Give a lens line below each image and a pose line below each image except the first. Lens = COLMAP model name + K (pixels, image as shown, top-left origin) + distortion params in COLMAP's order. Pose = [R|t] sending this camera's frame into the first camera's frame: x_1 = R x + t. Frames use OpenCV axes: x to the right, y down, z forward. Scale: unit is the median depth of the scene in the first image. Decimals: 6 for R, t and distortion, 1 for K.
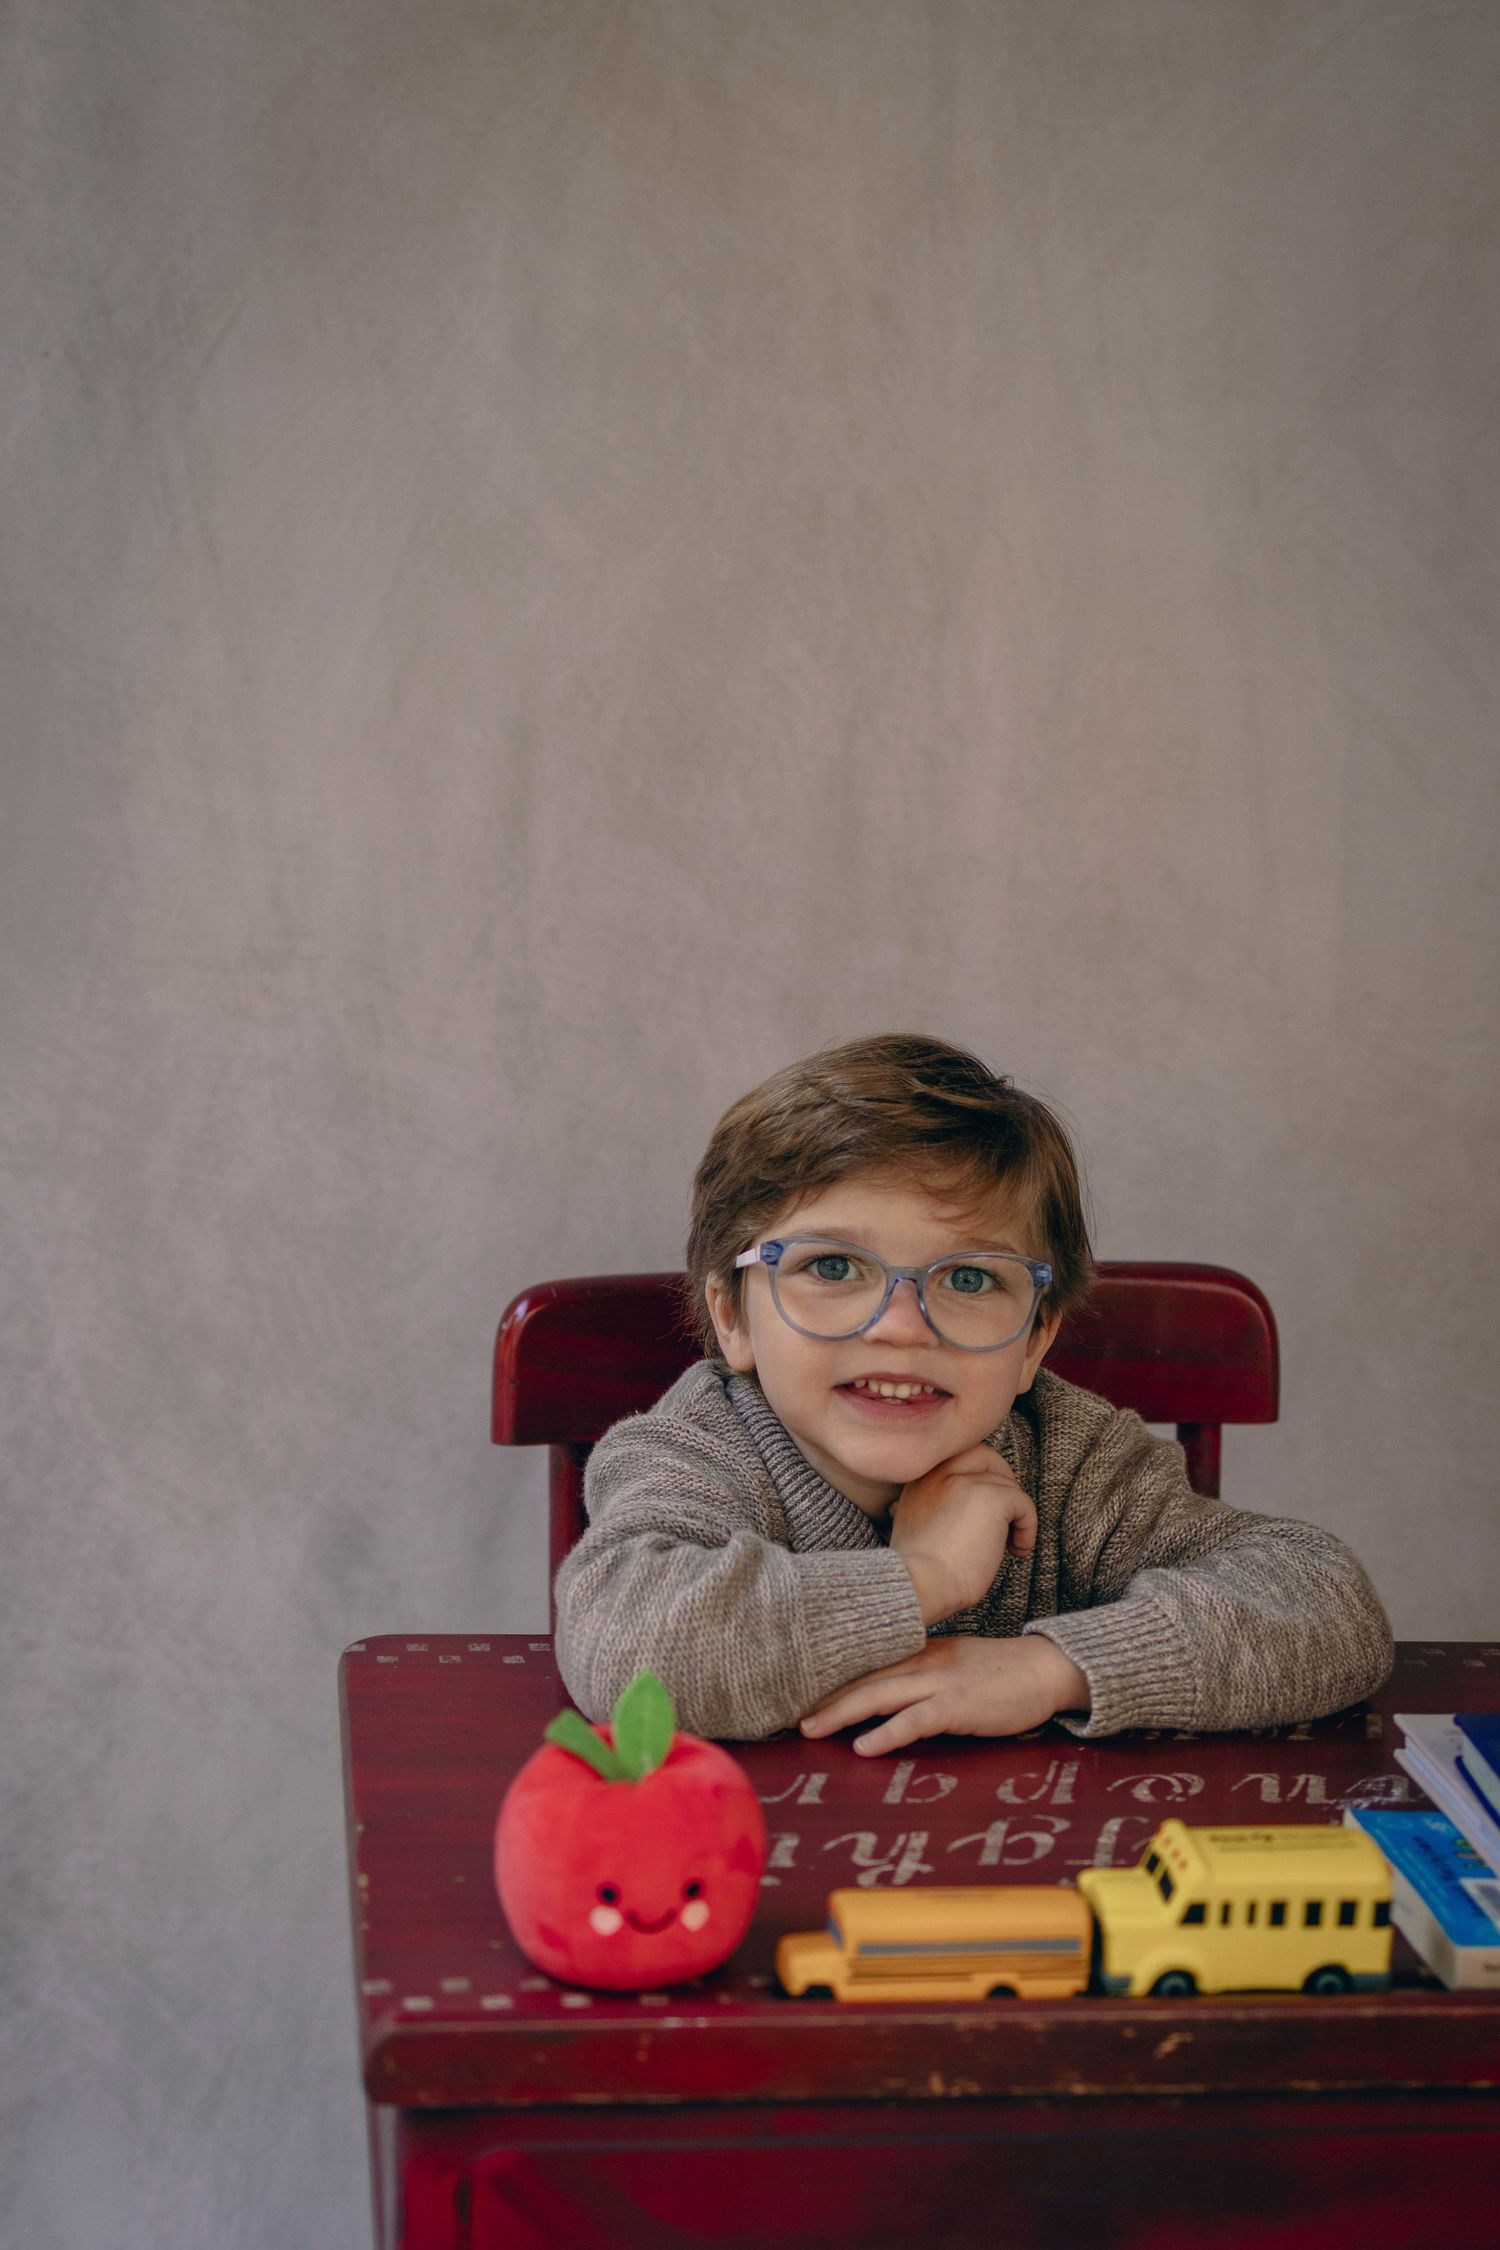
lens RADIAL K [[3272.7, 0, 764.1], [0, 3272.7, 1184.0], [0, 0, 1]] dist [-0.045837, 0.103369]
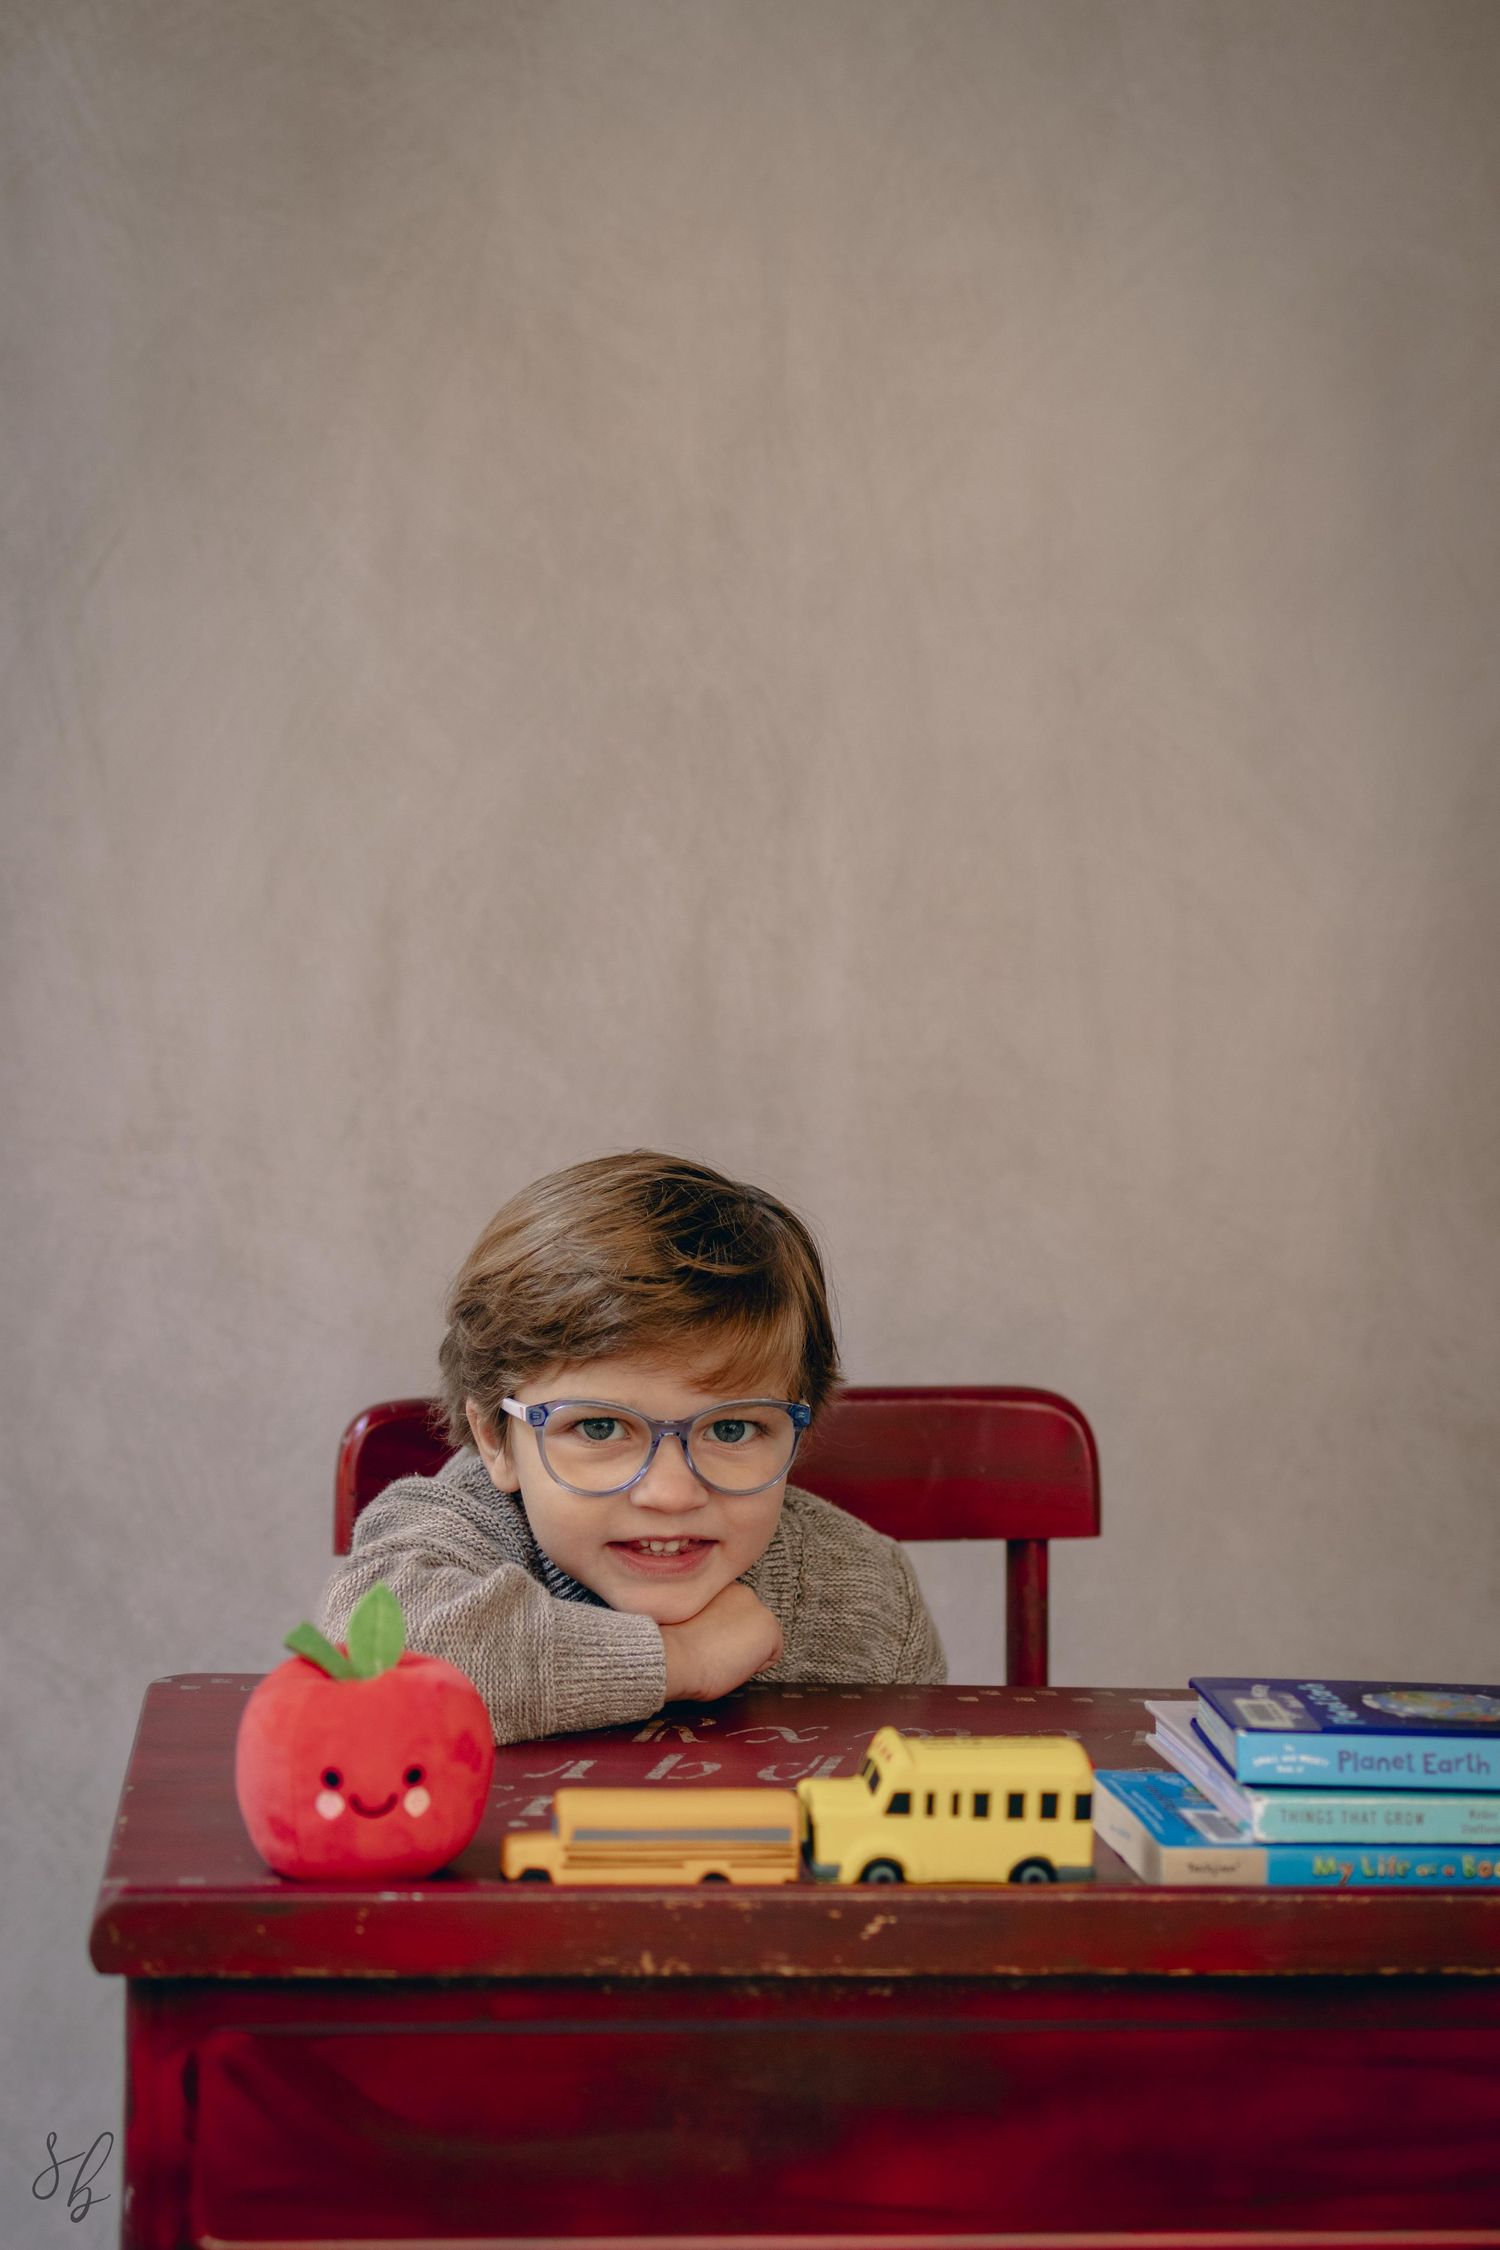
lens RADIAL K [[3272.7, 0, 764.1], [0, 3272.7, 1184.0], [0, 0, 1]] dist [-0.045837, 0.103369]
pose [[0.999900, -0.011644, -0.008083, 0.087026], [0.010395, 0.990054, -0.140302, 0.152123], [0.009636, 0.140204, 0.990076, -0.052717]]
